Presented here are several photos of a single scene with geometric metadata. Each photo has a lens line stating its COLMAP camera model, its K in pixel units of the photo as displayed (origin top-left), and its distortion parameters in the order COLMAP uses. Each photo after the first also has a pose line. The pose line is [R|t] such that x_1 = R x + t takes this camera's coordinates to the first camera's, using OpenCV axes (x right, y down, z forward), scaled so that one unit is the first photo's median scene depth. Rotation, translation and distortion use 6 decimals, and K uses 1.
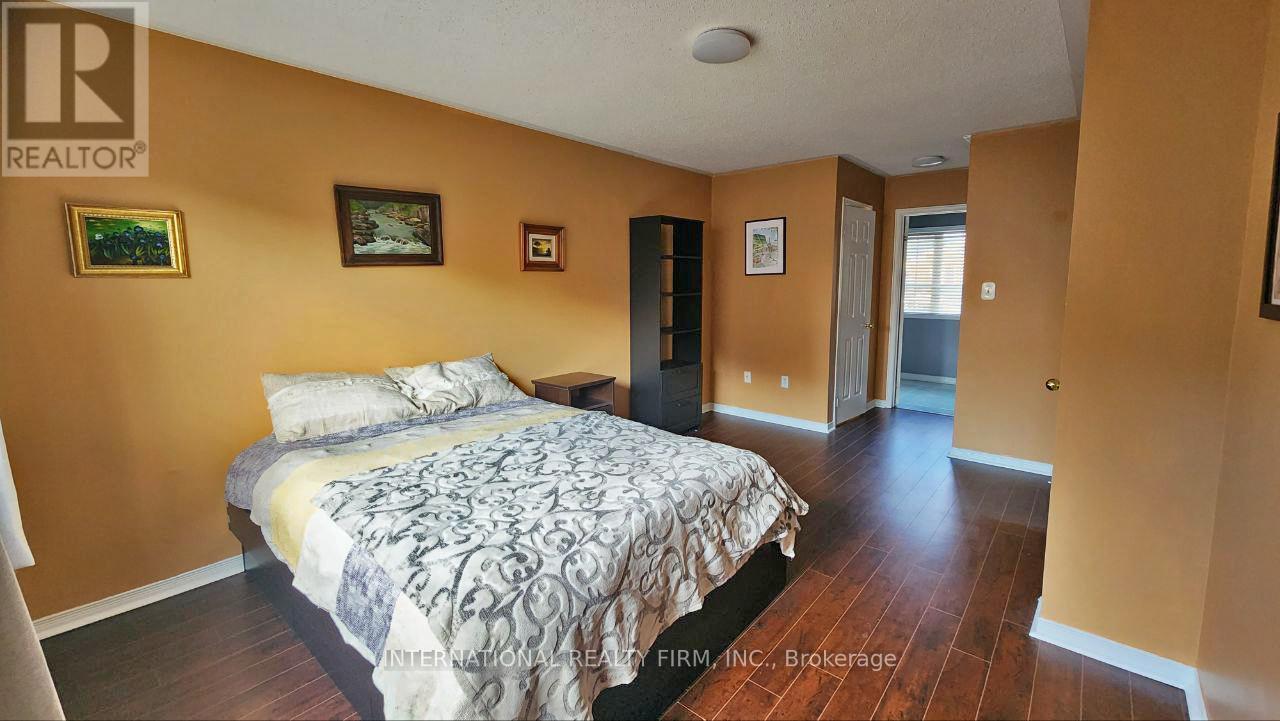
lens RADIAL K [[527.7, 0, 650.6], [0, 527.7, 343.8], [0, 0, 1]] dist [0.005487, -0.001244]
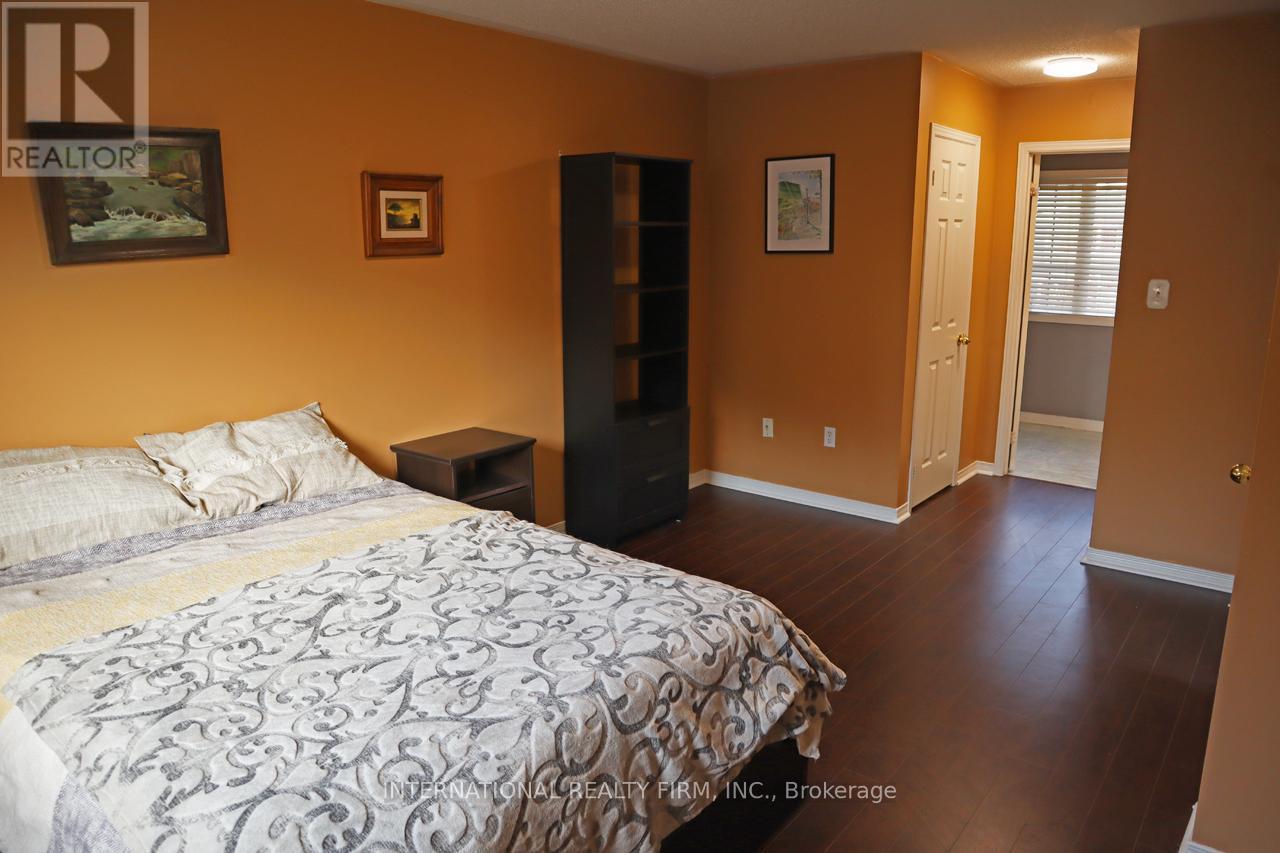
lens RADIAL K [[892.2, 0, 649.9], [0, 892.2, 430.6], [0, 0, 1]] dist [-0.115781, 0.067186]
pose [[0.999513, -0.004862, 0.030833, 0.048964], [0.001734, 0.994919, 0.100661, -0.074533], [-0.031165, -0.100558, 0.994443, 0.043695]]
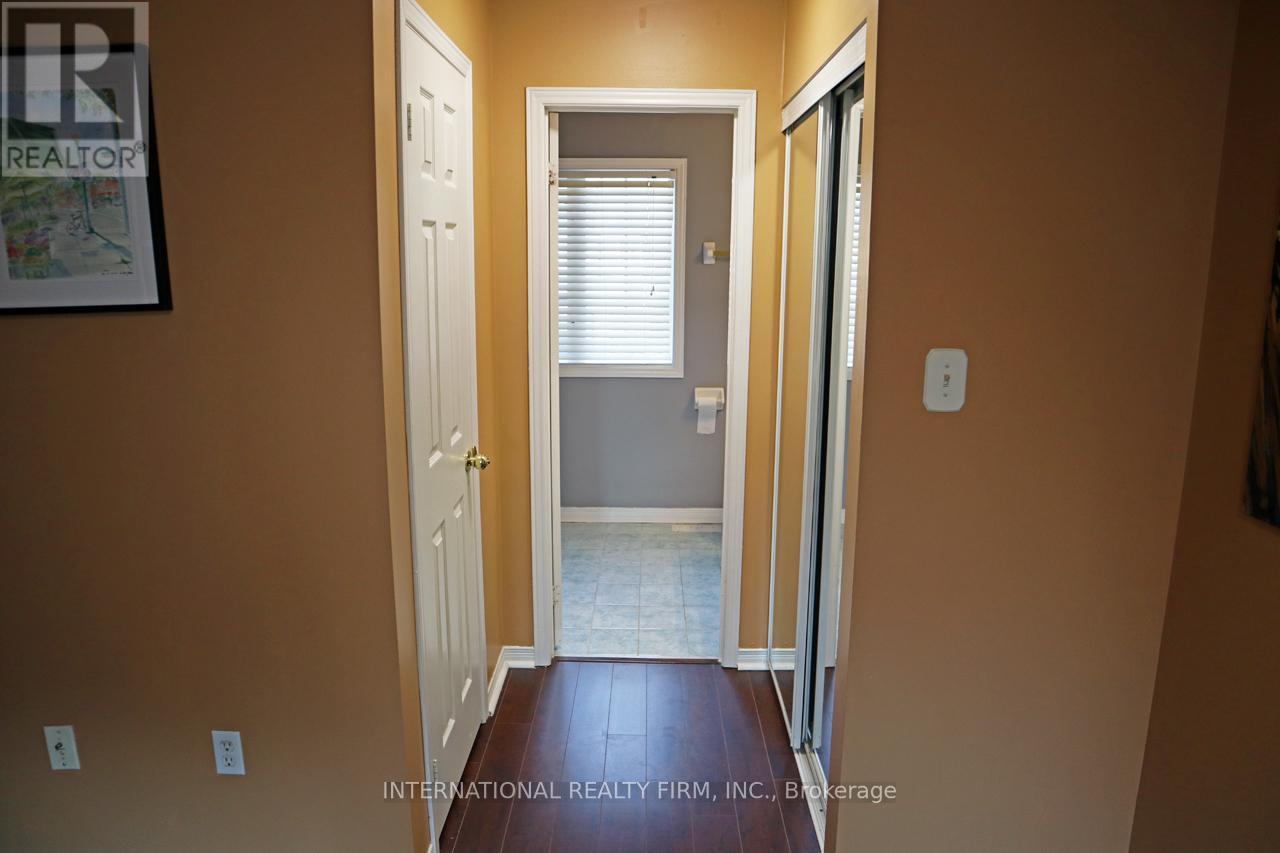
lens RADIAL K [[892.2, 0, 641.8], [0, 892.2, 433.6], [0, 0, 1]] dist [-0.115781, 0.067186]
pose [[0.772130, -0.120183, 0.623996, 0.364020], [0.066975, 0.991875, 0.108163, -0.221230], [-0.631925, -0.041724, 0.773906, 1.229816]]
